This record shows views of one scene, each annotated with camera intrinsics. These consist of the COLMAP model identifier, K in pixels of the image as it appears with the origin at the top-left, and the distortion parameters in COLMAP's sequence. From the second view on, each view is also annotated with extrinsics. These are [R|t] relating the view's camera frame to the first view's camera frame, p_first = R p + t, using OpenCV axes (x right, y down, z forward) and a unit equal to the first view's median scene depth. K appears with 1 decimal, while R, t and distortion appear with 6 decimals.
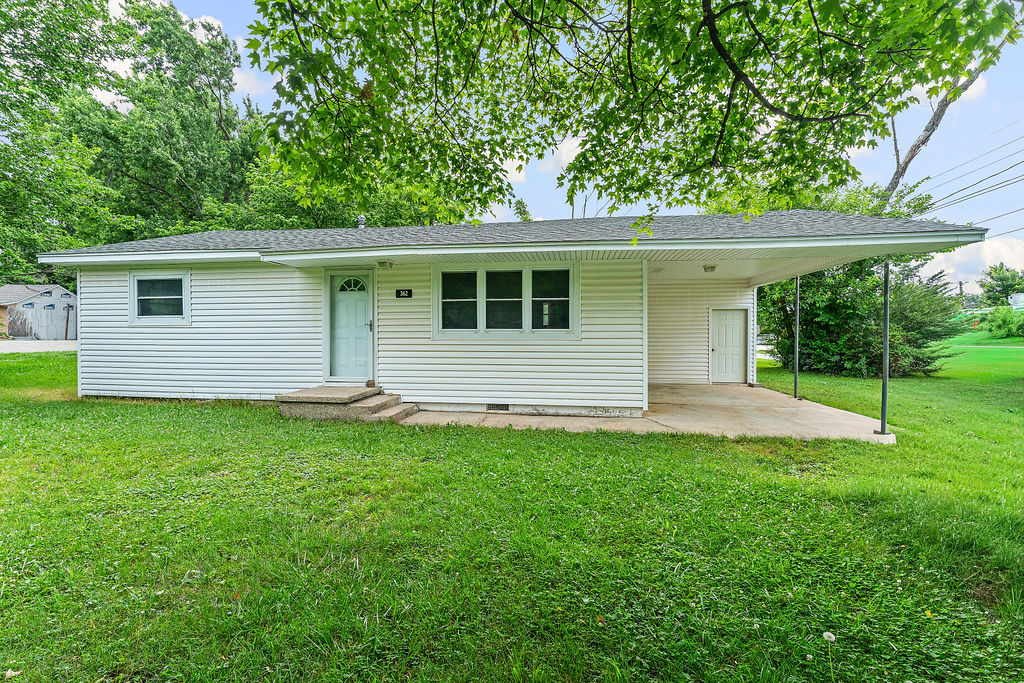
lens RADIAL K [[449.3, 0, 512.0], [0, 449.3, 341.5], [0, 0, 1]] dist [-0.000166, -0.000232]
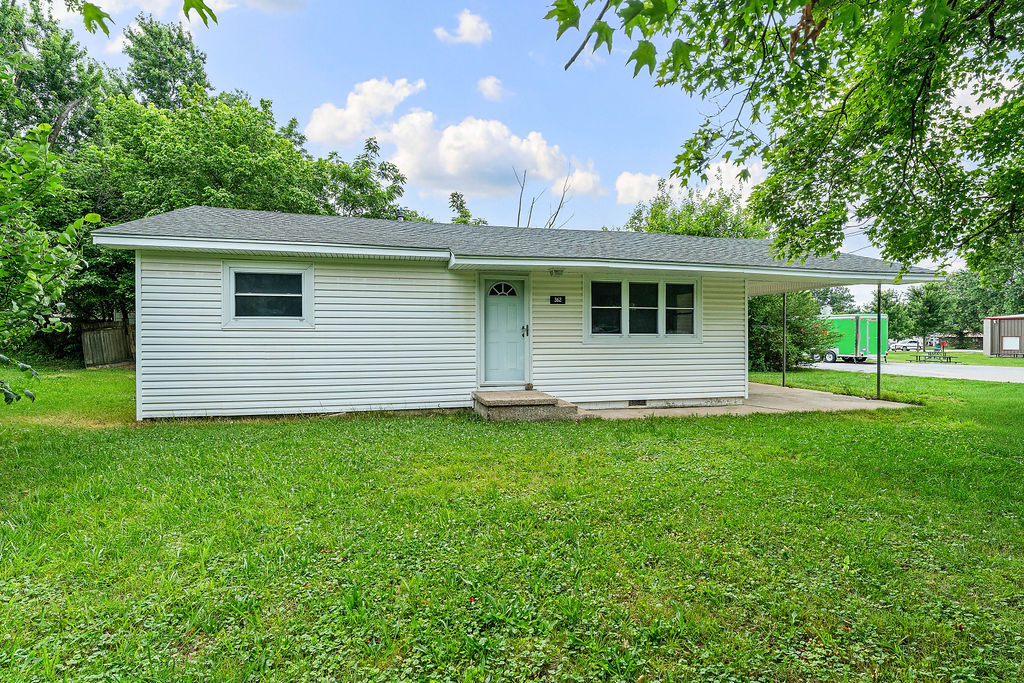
lens RADIAL K [[511.4, 0, 512.0], [0, 511.4, 341.5], [0, 0, 1]] dist [0.002364, 0.000283]
pose [[0.920079, -0.004242, 0.391711, -0.796265], [0.005245, 0.999985, -0.001491, -0.007844], [-0.391699, 0.003426, 0.920087, -0.058780]]
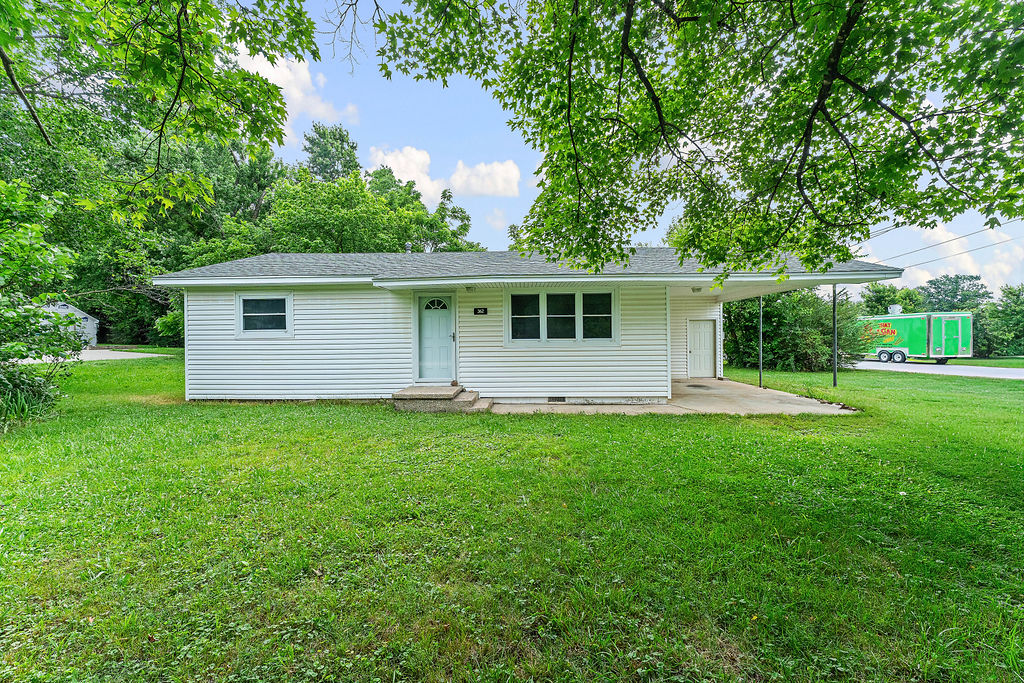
lens RADIAL K [[409.4, 0, 512.0], [0, 409.4, 341.5], [0, 0, 1]] dist [0.000123, -0.000141]
pose [[0.993921, -0.010795, 0.109562, -0.275535], [0.011599, 0.999910, -0.006698, -0.012937], [-0.109480, 0.007928, 0.993957, -0.148854]]
